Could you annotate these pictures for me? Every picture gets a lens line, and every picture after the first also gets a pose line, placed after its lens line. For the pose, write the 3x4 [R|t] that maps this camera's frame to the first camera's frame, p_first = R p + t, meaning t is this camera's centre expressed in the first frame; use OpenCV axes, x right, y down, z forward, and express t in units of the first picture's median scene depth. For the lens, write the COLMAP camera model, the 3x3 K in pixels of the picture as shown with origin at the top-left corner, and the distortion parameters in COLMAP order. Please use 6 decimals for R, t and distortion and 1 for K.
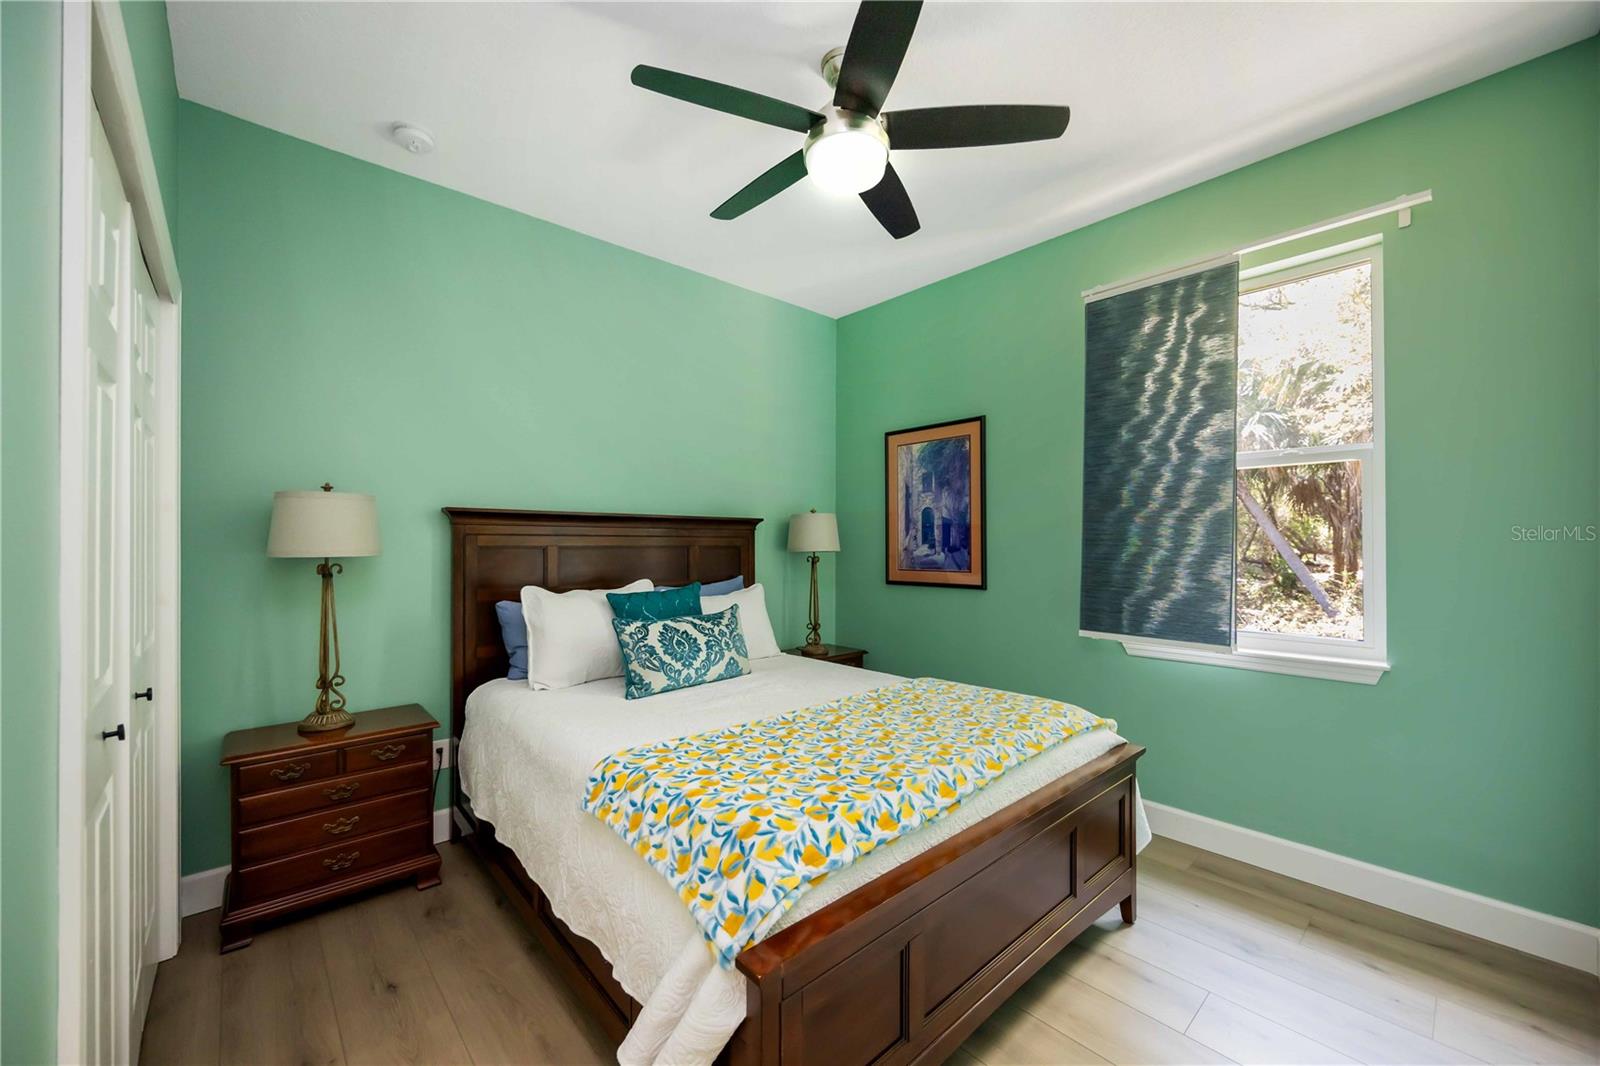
lens RADIAL K [[613.5, 0, 800.0], [0, 613.5, 533.0], [0, 0, 1]] dist [-0.037667, -0.000006]
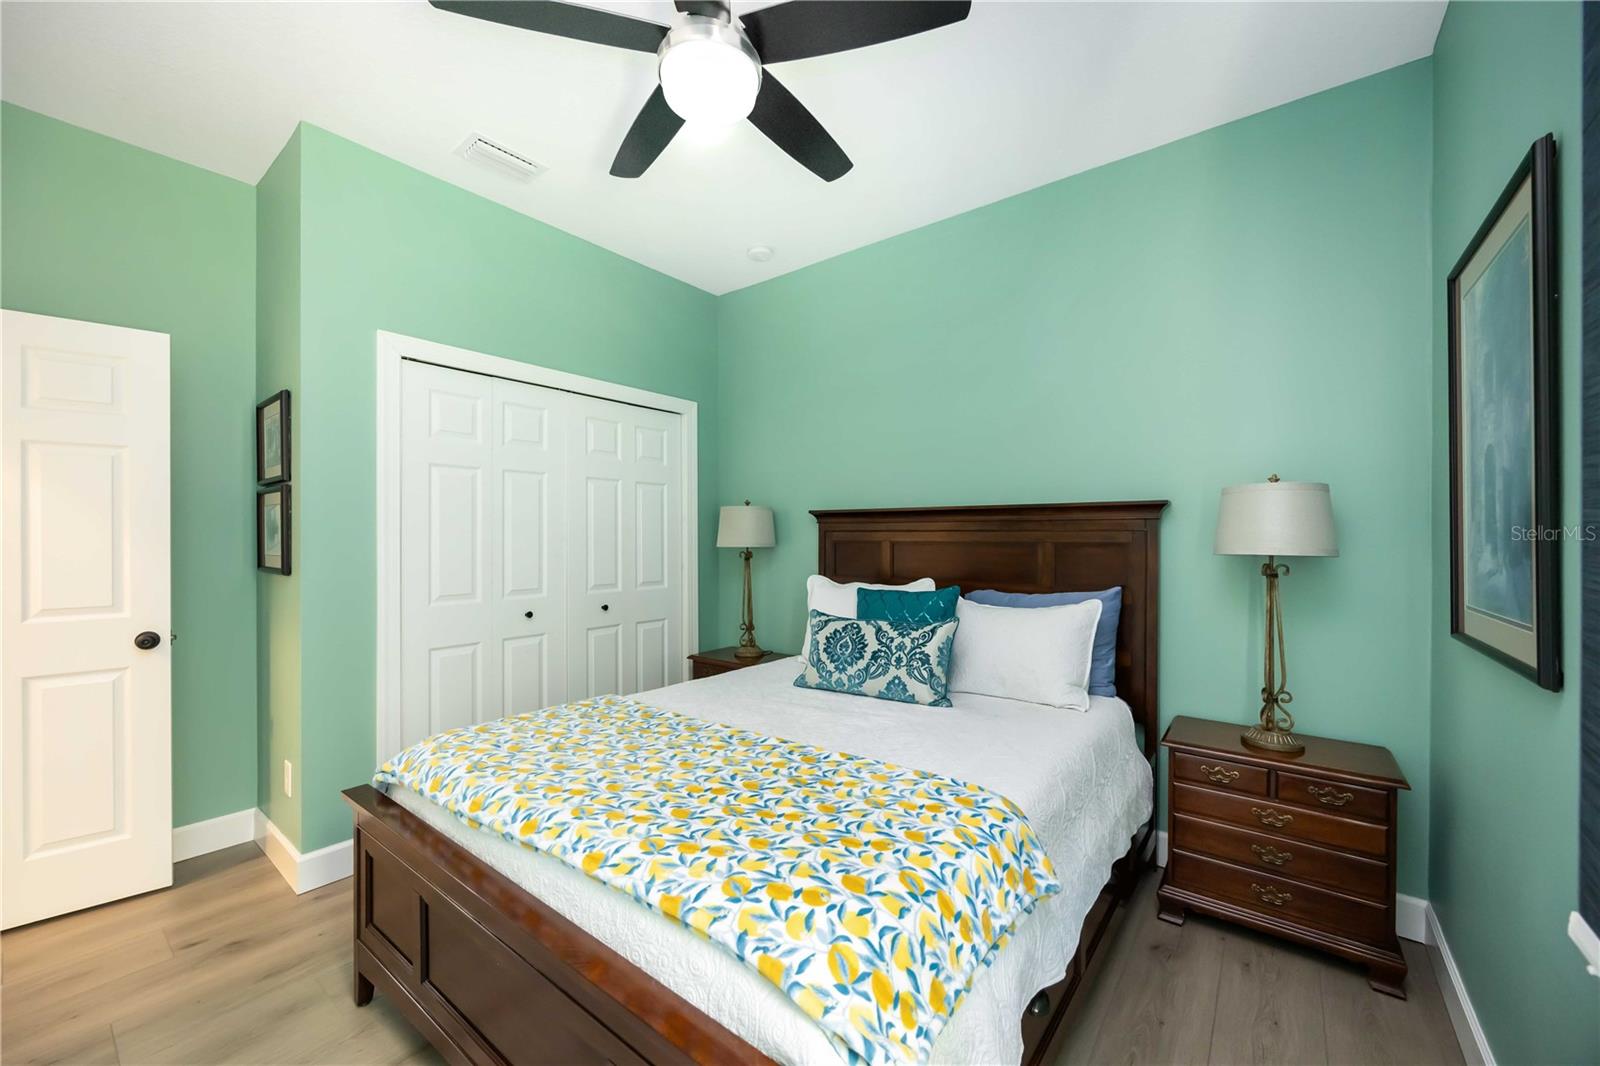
lens RADIAL K [[630.2, 0, 794.9], [0, 630.2, 541.2], [0, 0, 1]] dist [0.046563, -0.000063]
pose [[0.174441, -0.003636, -0.984661, 0.668281], [0.008193, 0.999964, -0.002241, 0.023563], [0.984634, -0.007677, 0.174465, 0.696571]]
